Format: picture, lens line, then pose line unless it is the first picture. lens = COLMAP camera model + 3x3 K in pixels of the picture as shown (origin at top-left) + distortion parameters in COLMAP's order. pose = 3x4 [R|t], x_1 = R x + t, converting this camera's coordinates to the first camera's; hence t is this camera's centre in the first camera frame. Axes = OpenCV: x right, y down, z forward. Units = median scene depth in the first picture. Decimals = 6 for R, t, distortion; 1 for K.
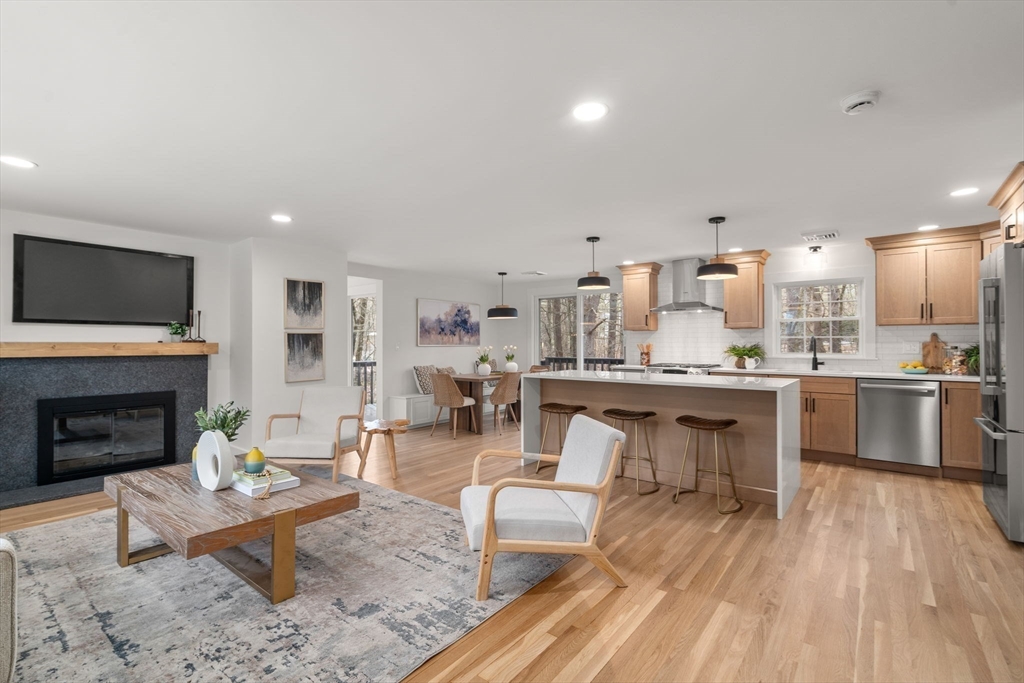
lens RADIAL K [[467.8, 0, 511.0], [0, 467.8, 340.0], [0, 0, 1]] dist [-0.001343, -0.000012]
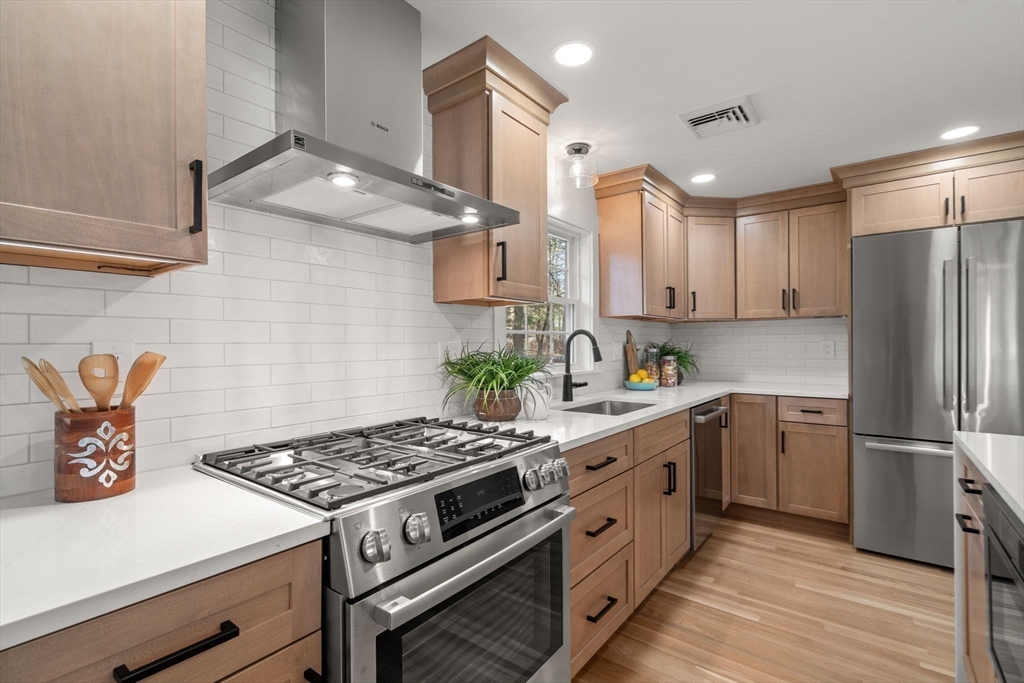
lens RADIAL K [[471.5, 0, 512.0], [0, 471.5, 341.5], [0, 0, 1]] dist [0.000669, 0.000529]
pose [[-0.014282, 0.007600, 0.999869, 0.160600], [0.000129, 0.999971, -0.007599, 0.006827], [-0.999898, 0.000021, -0.014283, 1.071691]]
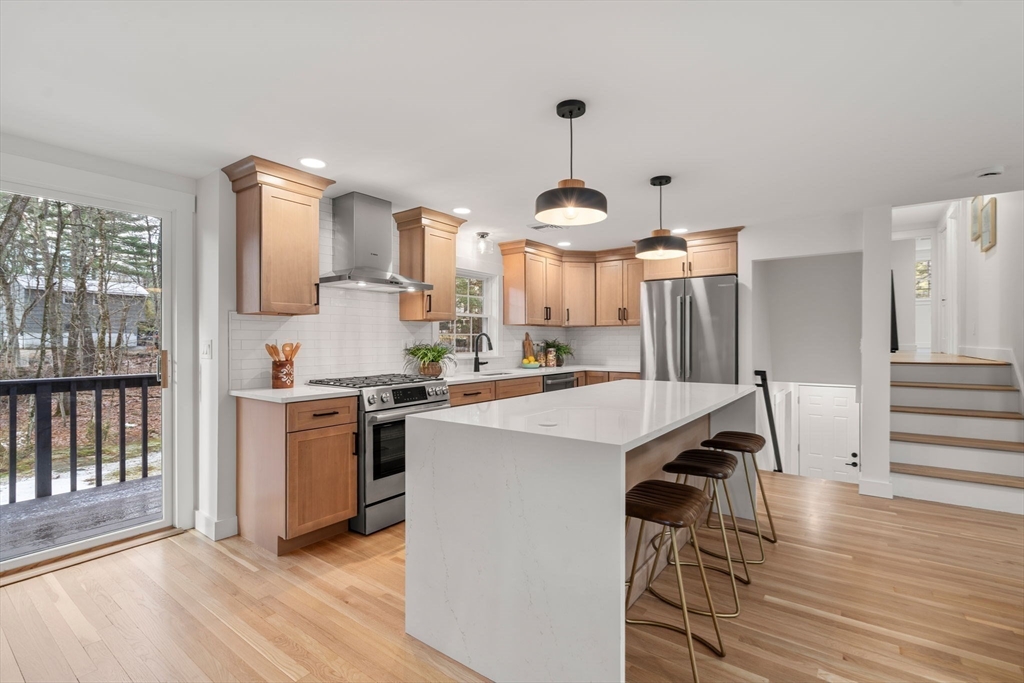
lens RADIAL K [[467.8, 0, 511.0], [0, 467.8, 340.0], [0, 0, 1]] dist [-0.001343, -0.000012]
pose [[-0.028411, 0.003412, 0.999591, -0.244636], [-0.004187, 0.999985, -0.003533, 0.007376], [-0.999588, -0.004286, -0.028396, 0.966303]]
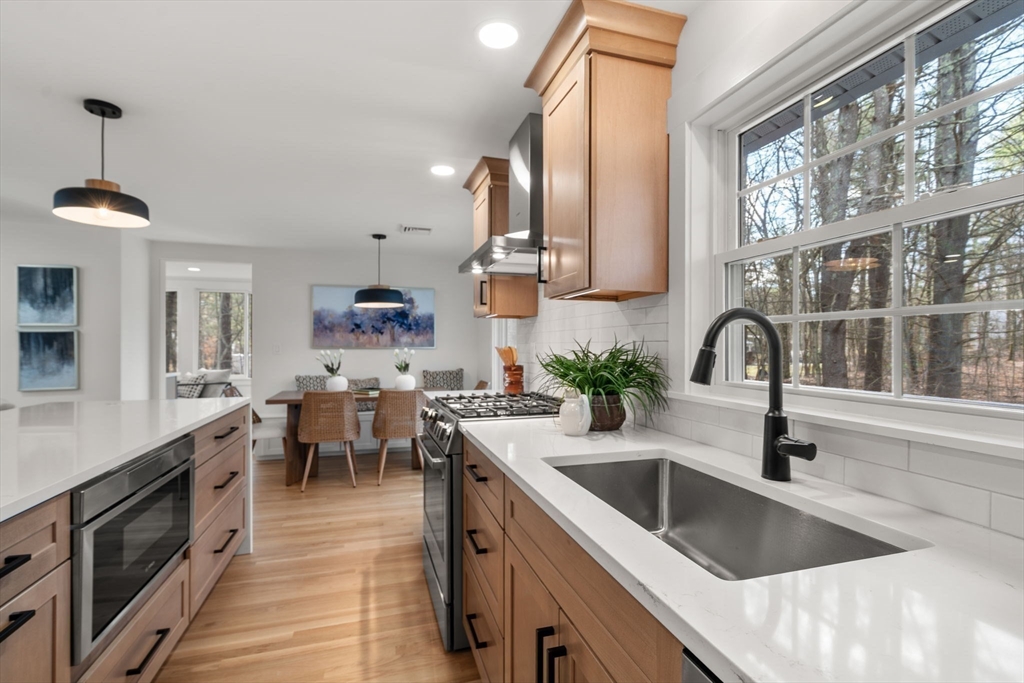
lens RADIAL K [[474.3, 0, 514.7], [0, 474.3, 344.7], [0, 0, 1]] dist [-0.001664, -0.000147]
pose [[0.822650, 0.000972, -0.568548, 0.678194], [0.001648, 0.999990, 0.004094, 0.005974], [0.568546, -0.004305, 0.822640, 0.769798]]
